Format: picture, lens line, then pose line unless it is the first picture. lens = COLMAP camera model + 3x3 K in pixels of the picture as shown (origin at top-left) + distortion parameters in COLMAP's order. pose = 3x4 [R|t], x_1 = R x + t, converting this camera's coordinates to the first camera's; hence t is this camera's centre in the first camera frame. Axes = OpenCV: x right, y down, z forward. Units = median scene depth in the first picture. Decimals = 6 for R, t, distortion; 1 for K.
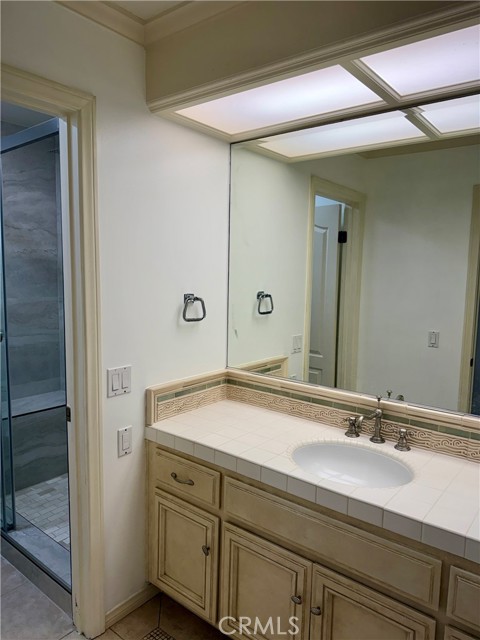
lens RADIAL K [[447.5, 0, 240.4], [0, 447.5, 320.0], [0, 0, 1]] dist [0.027656, -0.038226]
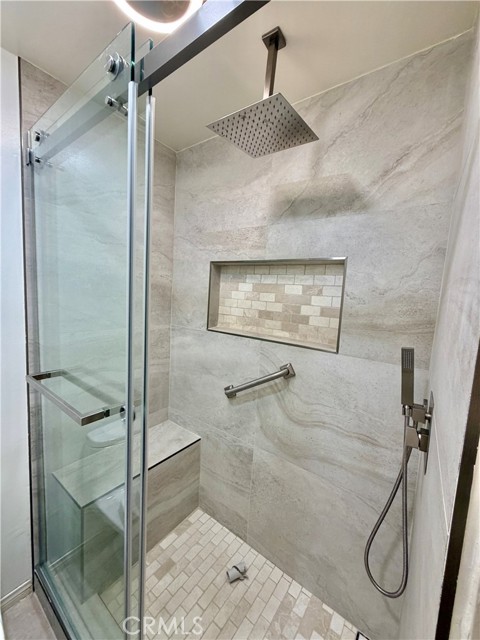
lens RADIAL K [[255.5, 0, 239.2], [0, 255.5, 319.1], [0, 0, 1]] dist [-0.000712, 0.000529]
pose [[0.998820, 0.031551, 0.036927, -0.288757], [-0.031226, 0.999469, -0.009354, -0.064572], [-0.037203, 0.008190, 0.999274, 0.464326]]
